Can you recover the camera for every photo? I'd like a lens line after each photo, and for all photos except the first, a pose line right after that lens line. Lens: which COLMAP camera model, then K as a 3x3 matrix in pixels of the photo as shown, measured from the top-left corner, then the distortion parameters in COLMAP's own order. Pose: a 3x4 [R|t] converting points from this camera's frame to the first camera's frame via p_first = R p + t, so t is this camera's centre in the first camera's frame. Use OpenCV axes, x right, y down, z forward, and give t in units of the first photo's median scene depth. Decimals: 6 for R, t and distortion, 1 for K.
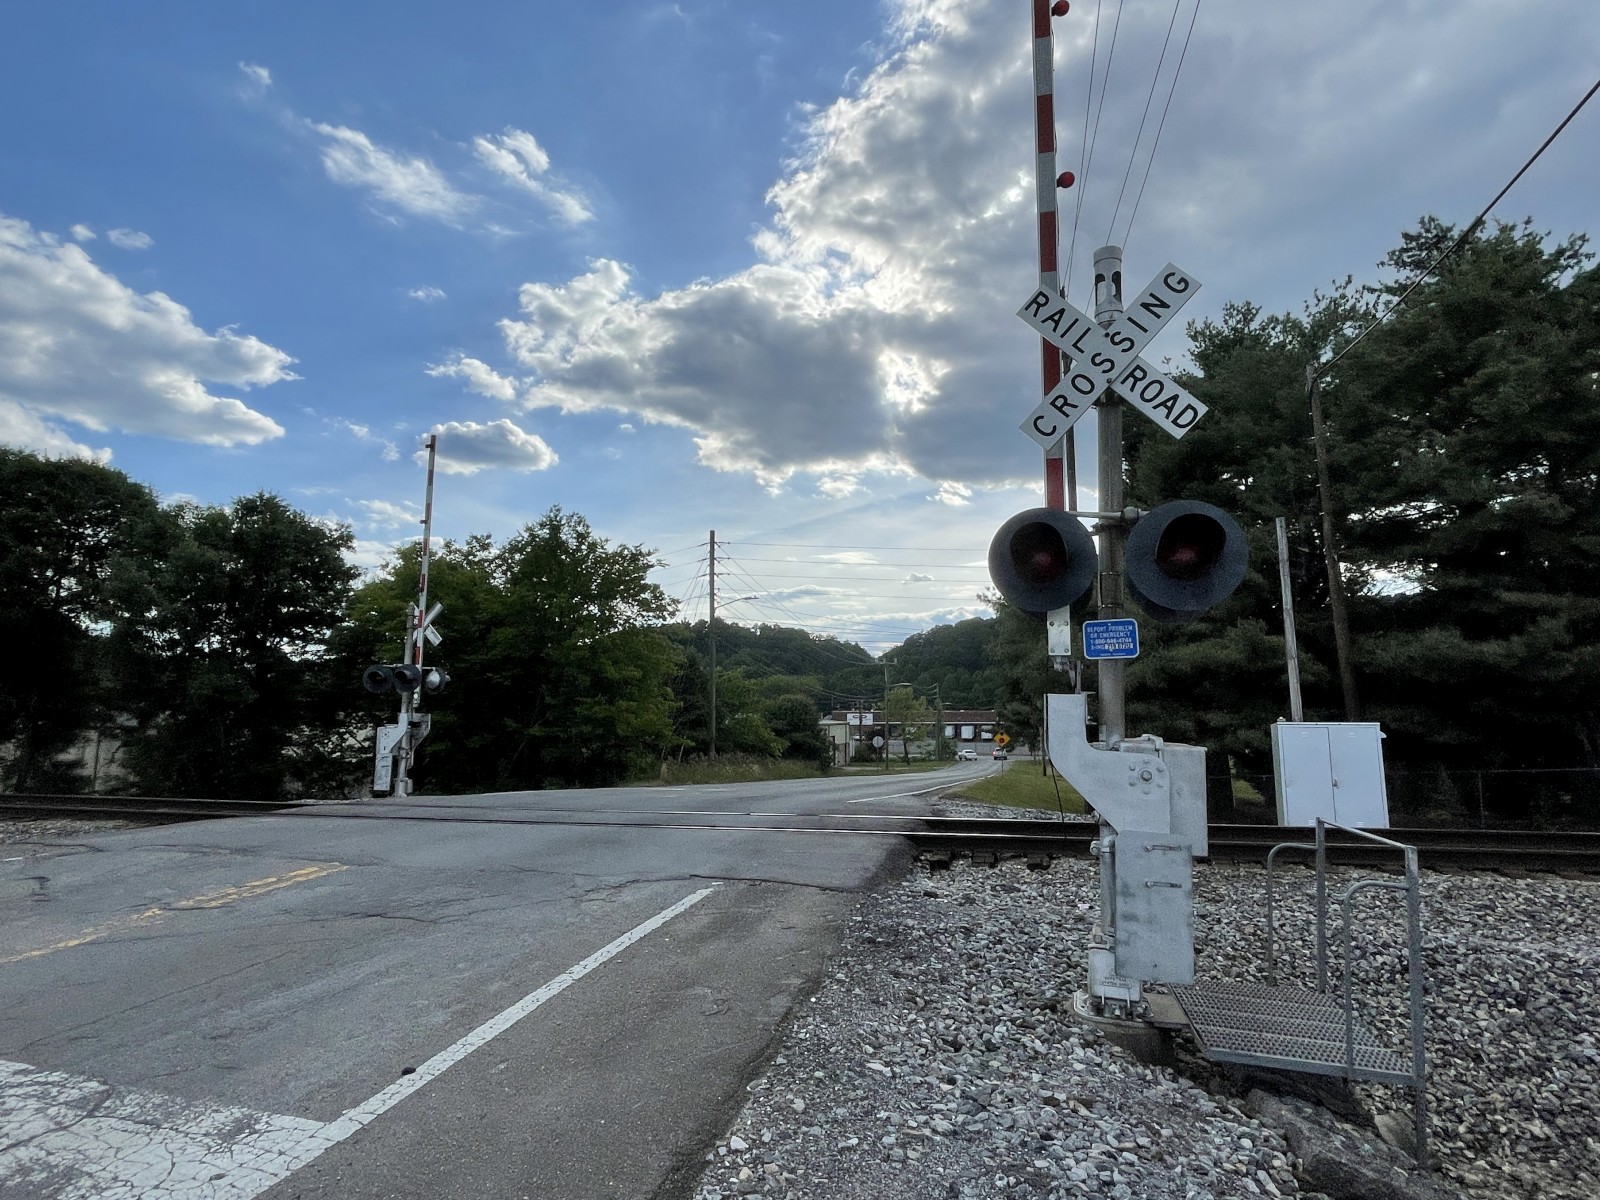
lens RADIAL K [[872.0, 0, 803.9], [0, 872.0, 594.7], [0, 0, 1]] dist [0.013802, -0.000606]
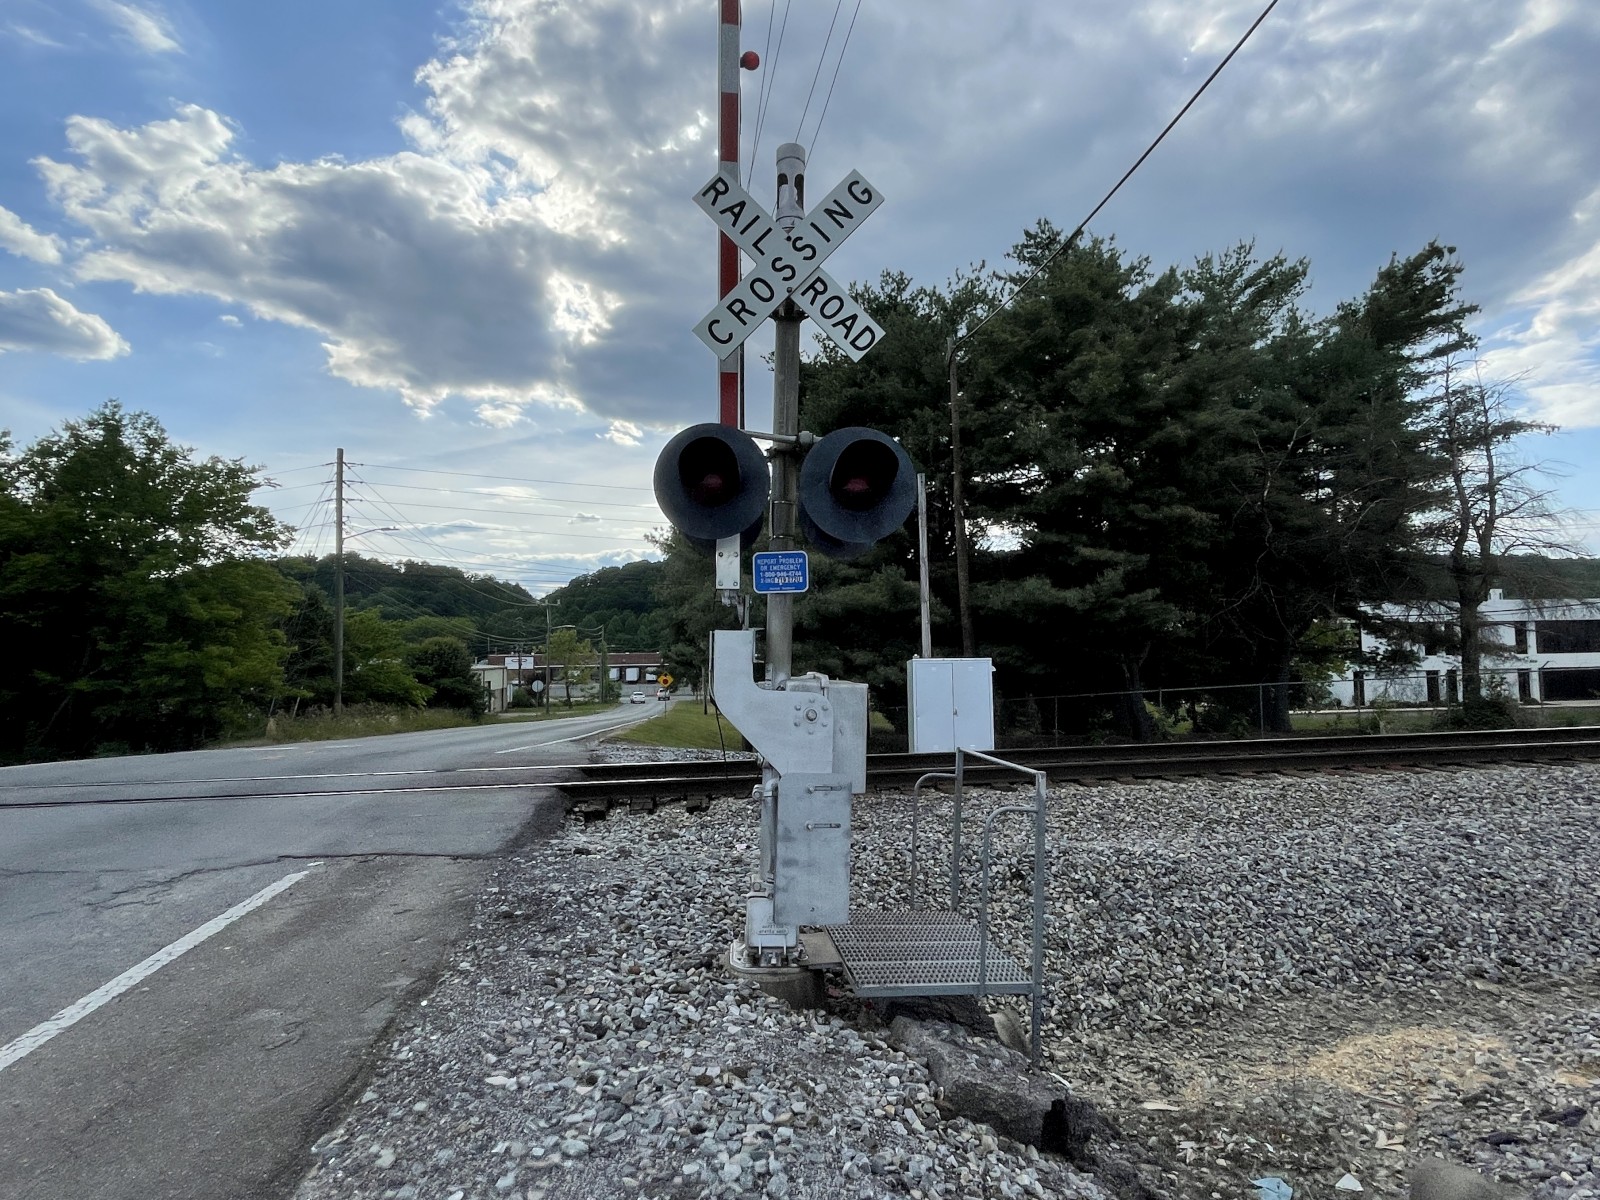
lens RADIAL K [[872.0, 0, 803.9], [0, 872.0, 594.7], [0, 0, 1]] dist [0.013802, -0.000606]
pose [[0.929811, 0.012949, 0.367809, 0.006646], [-0.036945, 0.997617, 0.058273, 0.004244], [-0.366177, -0.067771, 0.928074, 0.026610]]
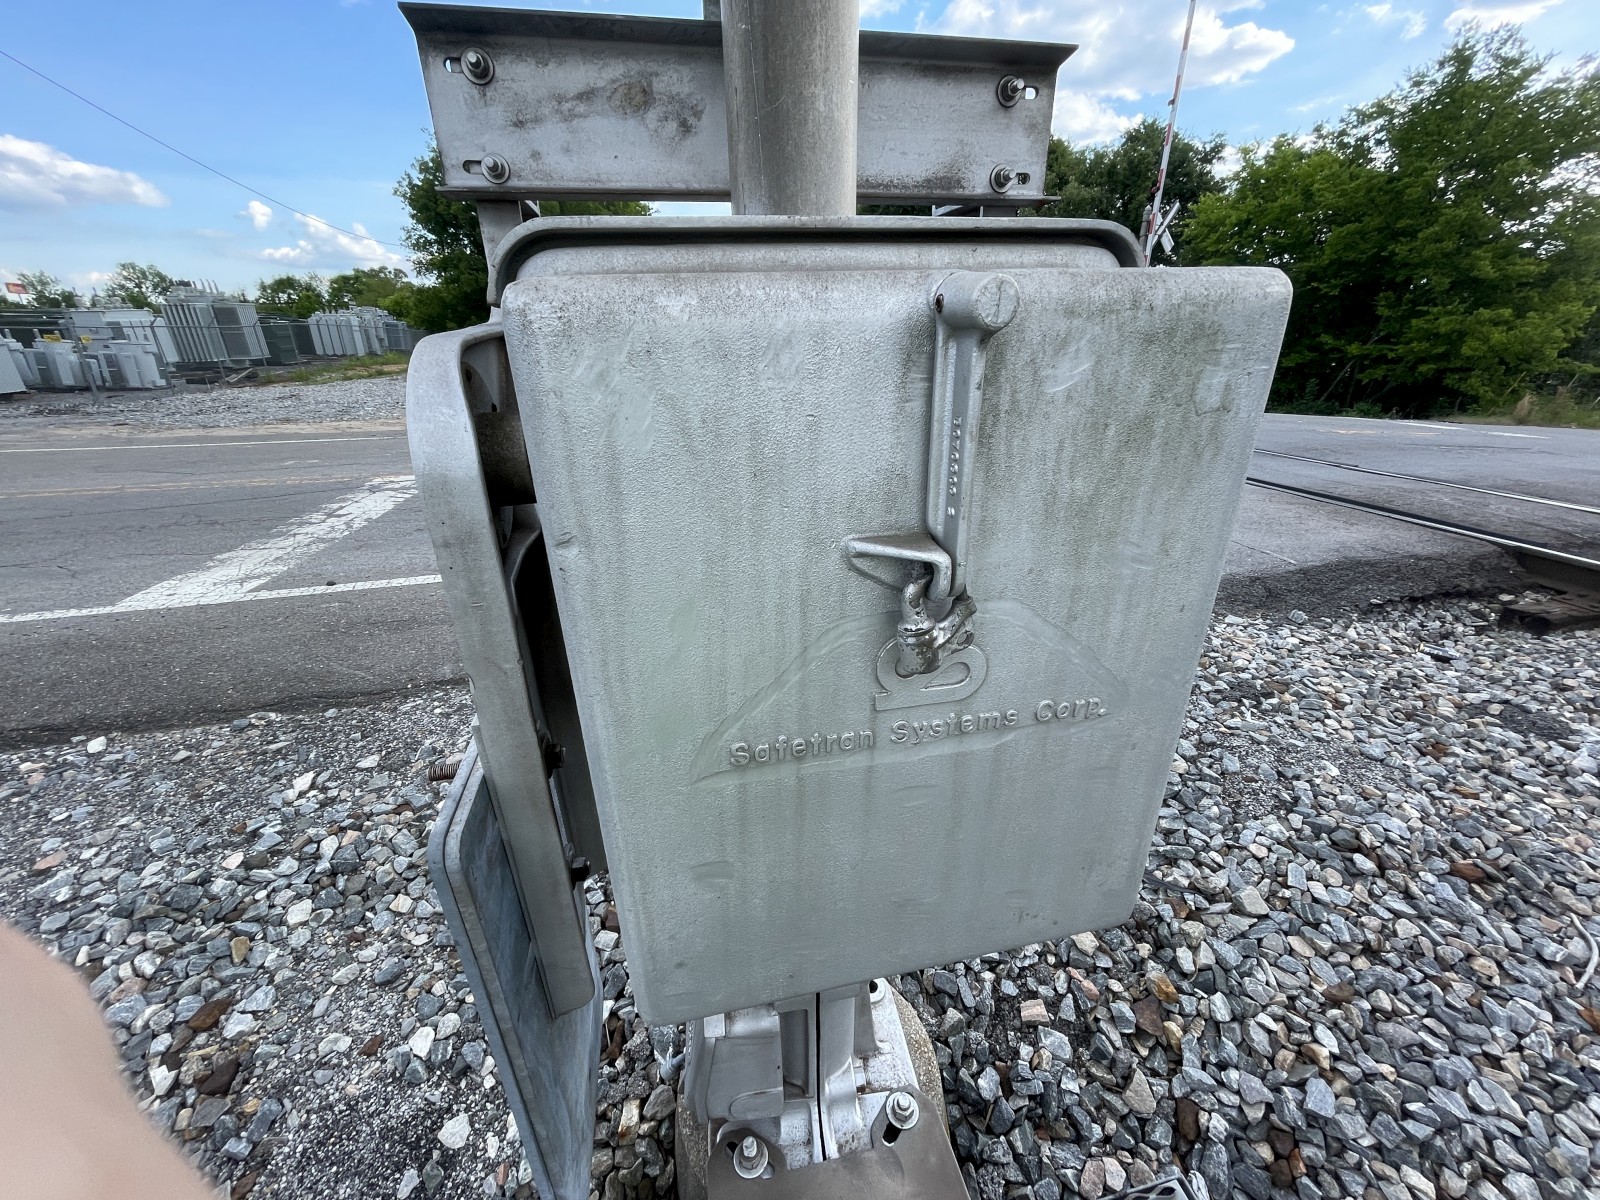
lens RADIAL K [[647.9, 0, 800.0], [0, 647.9, 600.0], [0, 0, 1]] dist [-0.001756, -0.000136]
pose [[0.421782, 0.332901, -0.843372, 0.111183], [0.130019, 0.898339, 0.419622, 0.037519], [0.897327, -0.286643, 0.335620, 0.205270]]
